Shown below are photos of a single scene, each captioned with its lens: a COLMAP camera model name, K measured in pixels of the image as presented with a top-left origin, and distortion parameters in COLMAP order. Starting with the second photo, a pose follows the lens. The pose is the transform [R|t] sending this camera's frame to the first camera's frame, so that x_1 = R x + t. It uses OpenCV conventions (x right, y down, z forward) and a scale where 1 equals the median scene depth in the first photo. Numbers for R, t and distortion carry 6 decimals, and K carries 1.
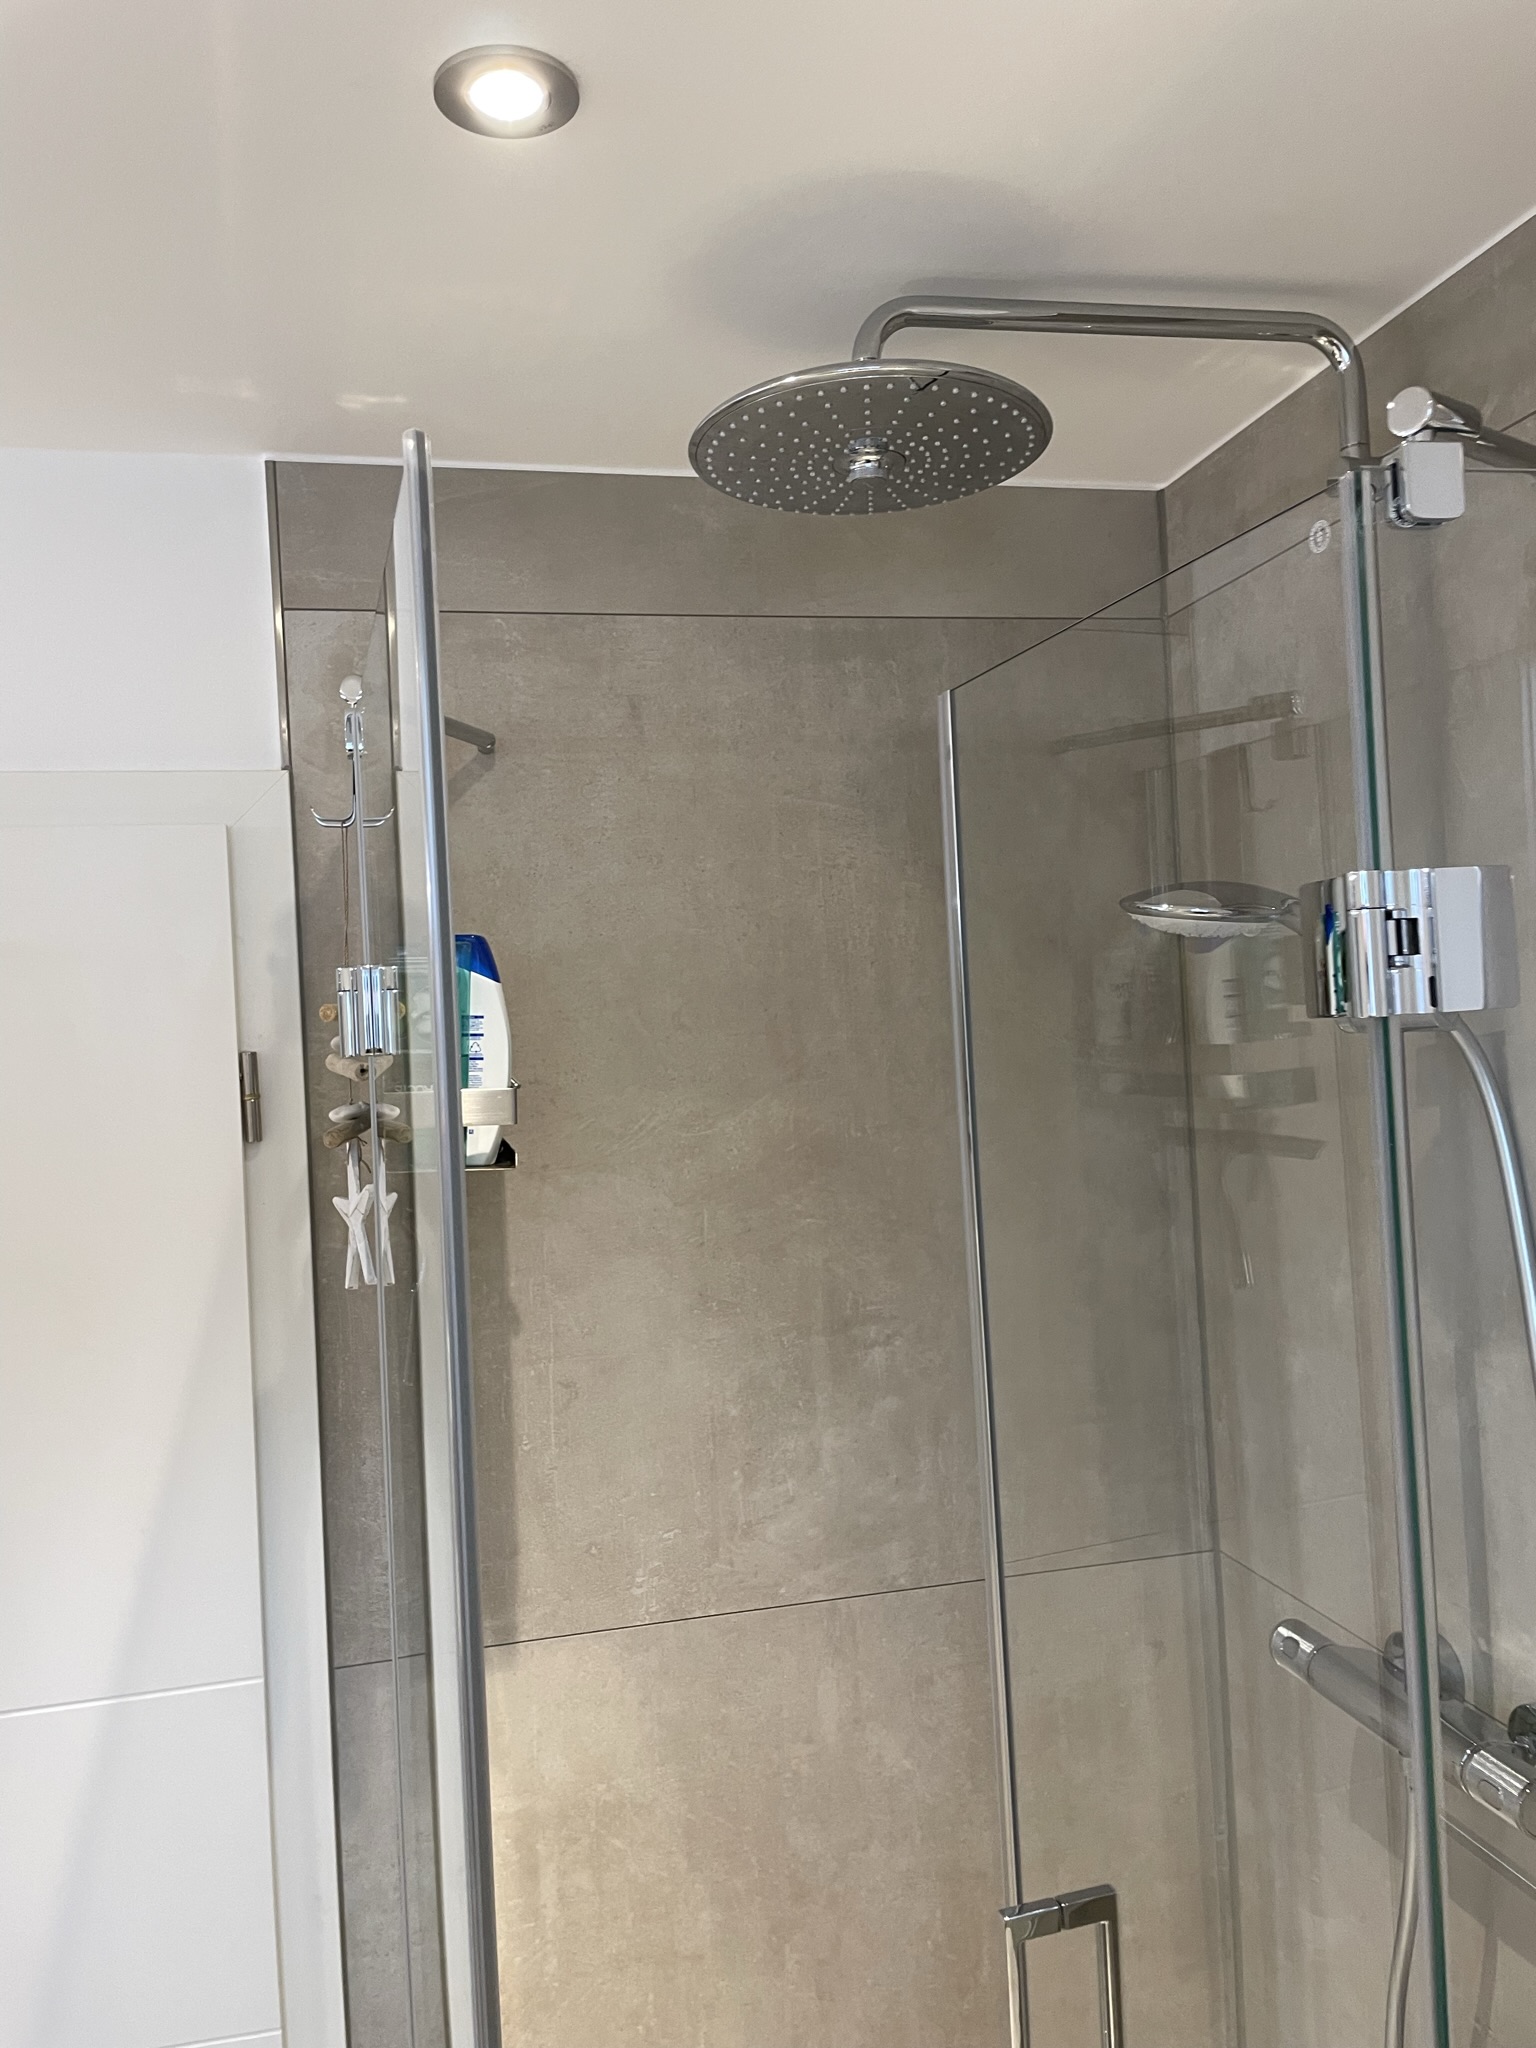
lens RADIAL K [[1553.0, 0, 769.1], [0, 1553.0, 1013.3], [0, 0, 1]] dist [0.092056, -0.130997]
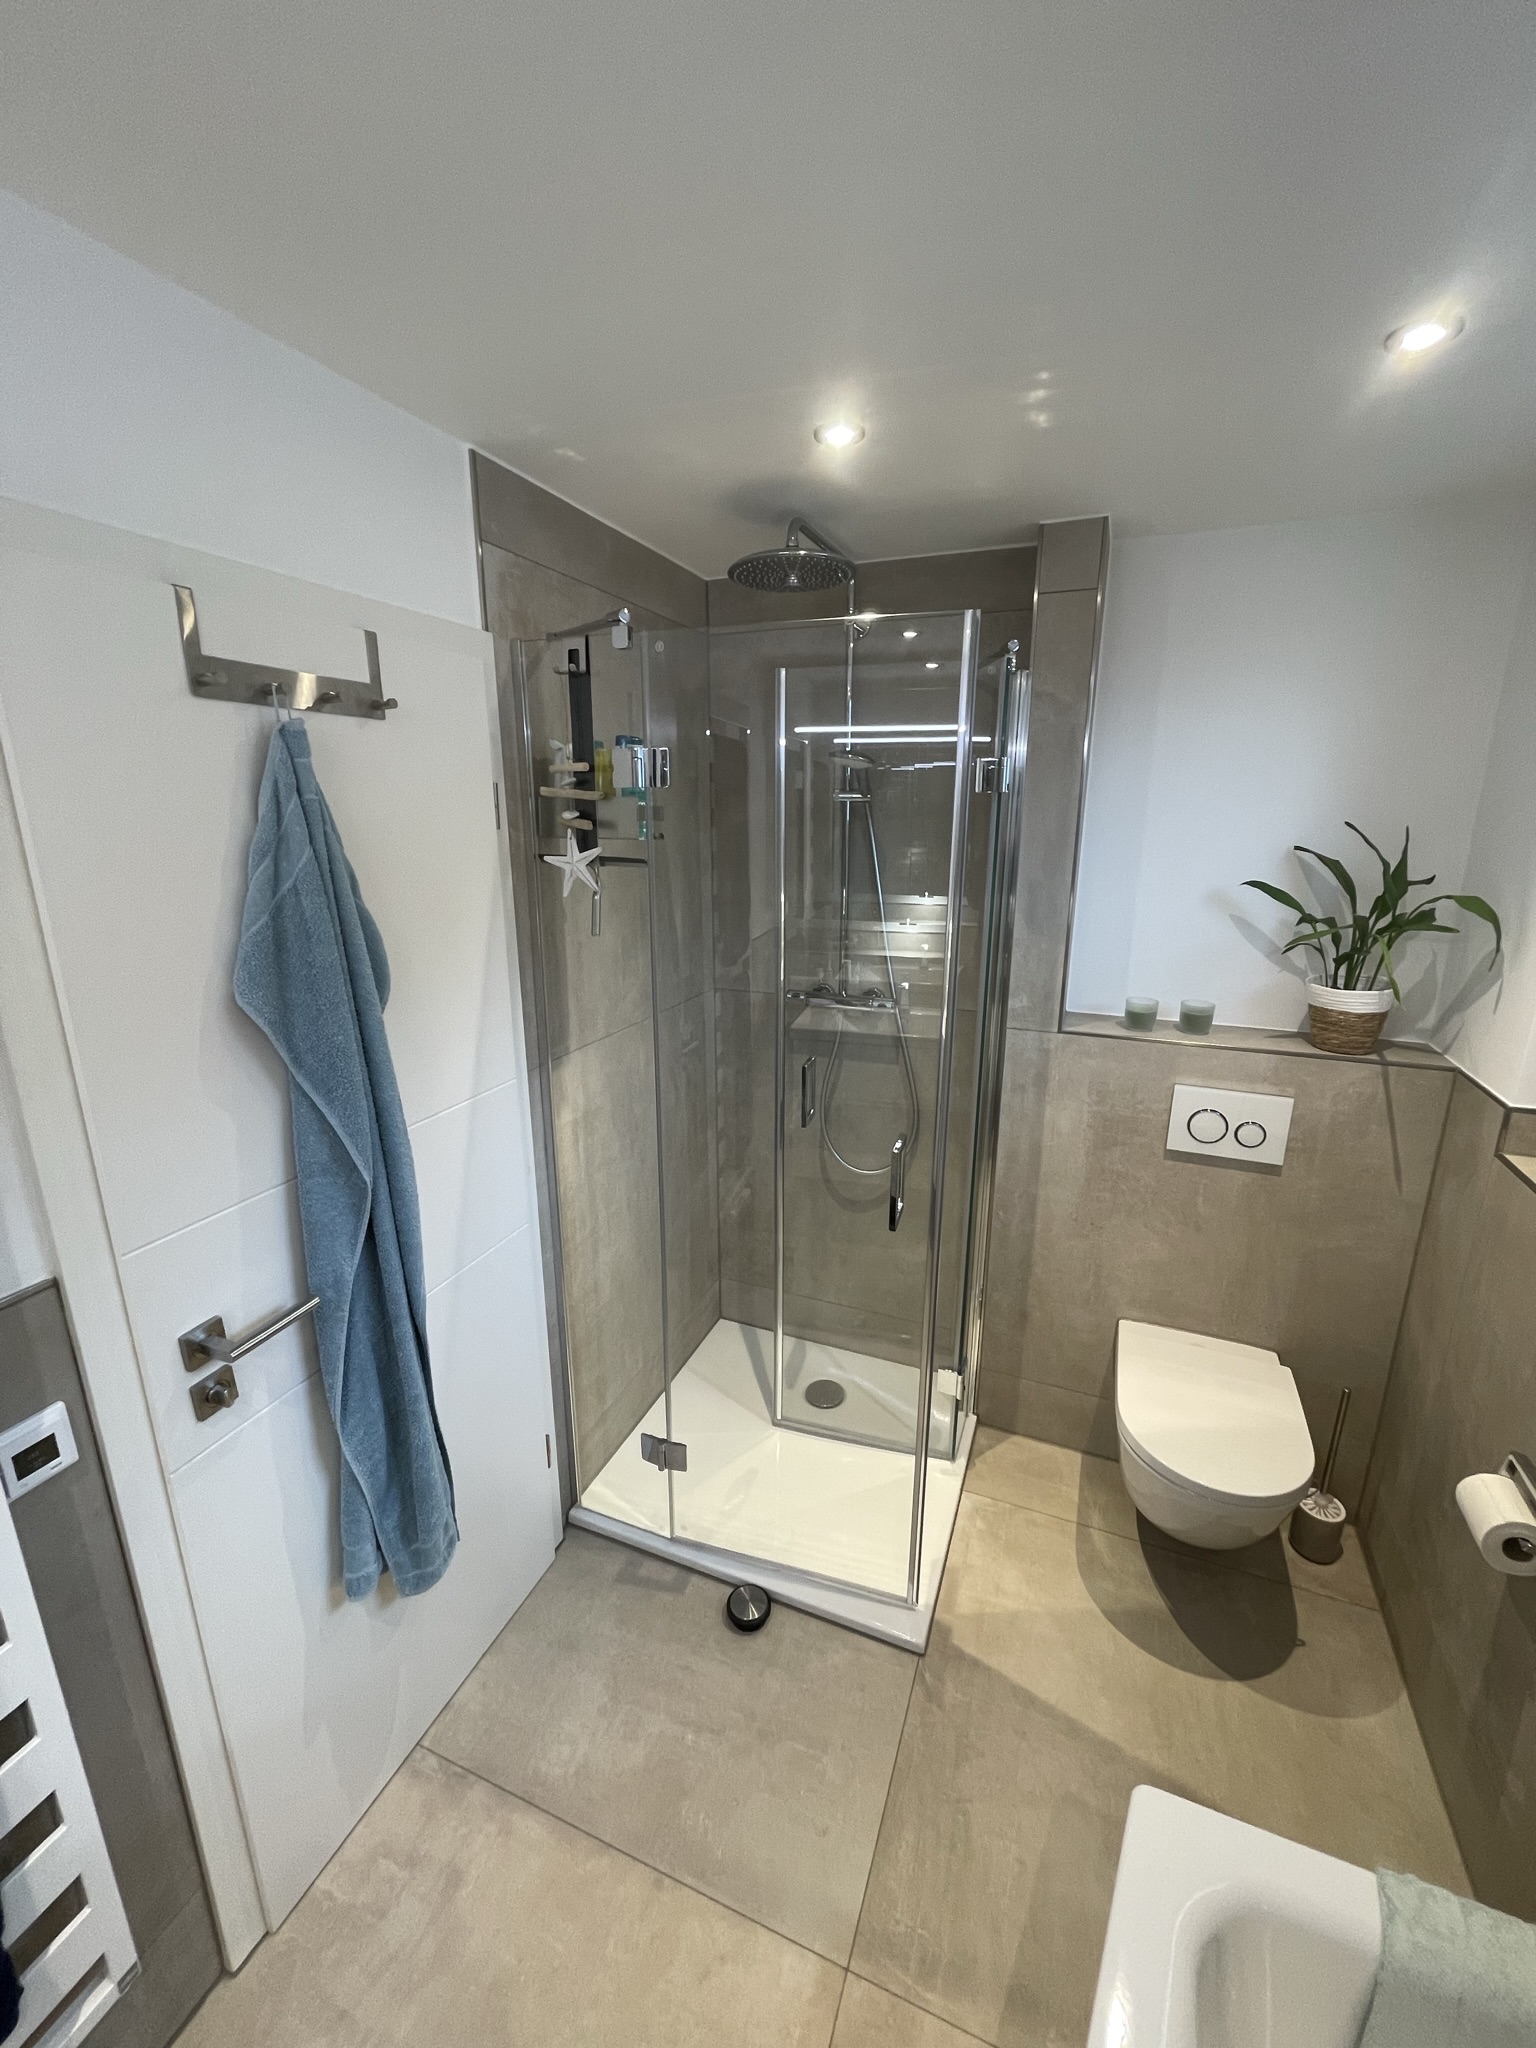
lens RADIAL K [[830.6, 0, 771.7], [0, 830.6, 1024.7], [0, 0, 1]] dist [-0.002569, -0.000450]
pose [[0.568612, -0.158574, 0.807177, -0.979657], [-0.040536, 0.974650, 0.220030, 0.072570], [-0.821607, -0.157832, 0.547770, 0.075703]]
